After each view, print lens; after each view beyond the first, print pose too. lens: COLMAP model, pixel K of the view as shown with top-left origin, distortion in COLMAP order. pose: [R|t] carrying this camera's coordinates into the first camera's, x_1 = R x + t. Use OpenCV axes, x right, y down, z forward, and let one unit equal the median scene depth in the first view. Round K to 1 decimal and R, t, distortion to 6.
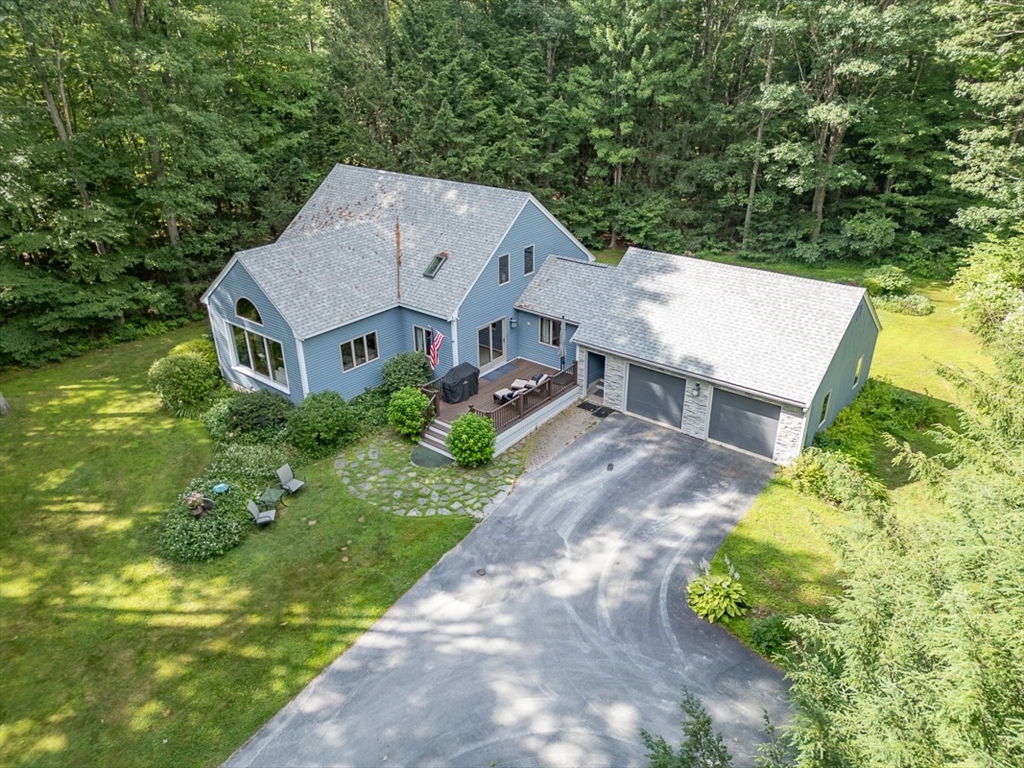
lens RADIAL K [[725.0, 0, 507.5], [0, 725.0, 382.2], [0, 0, 1]] dist [0.029240, -0.024394]
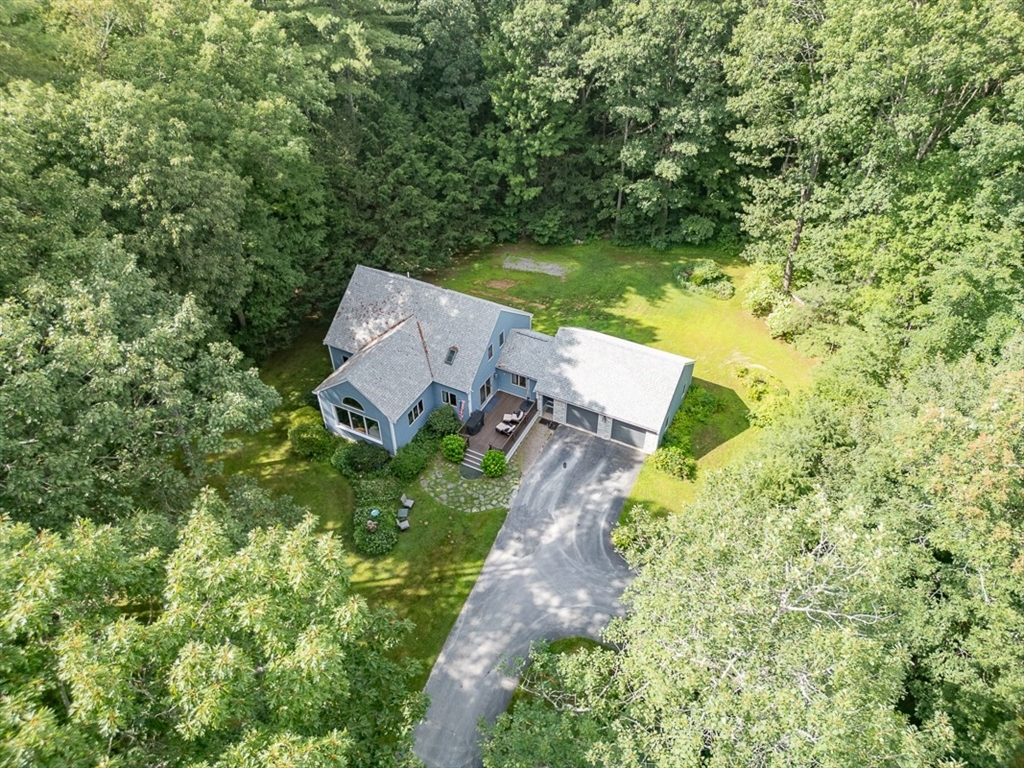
lens RADIAL K [[725.0, 0, 514.9], [0, 725.0, 385.0], [0, 0, 1]] dist [0.029240, -0.024394]
pose [[0.977693, -0.136021, 0.160043, -0.244374], [0.088811, 0.958229, 0.271863, -0.567832], [-0.190337, -0.251585, 0.948935, -0.692967]]
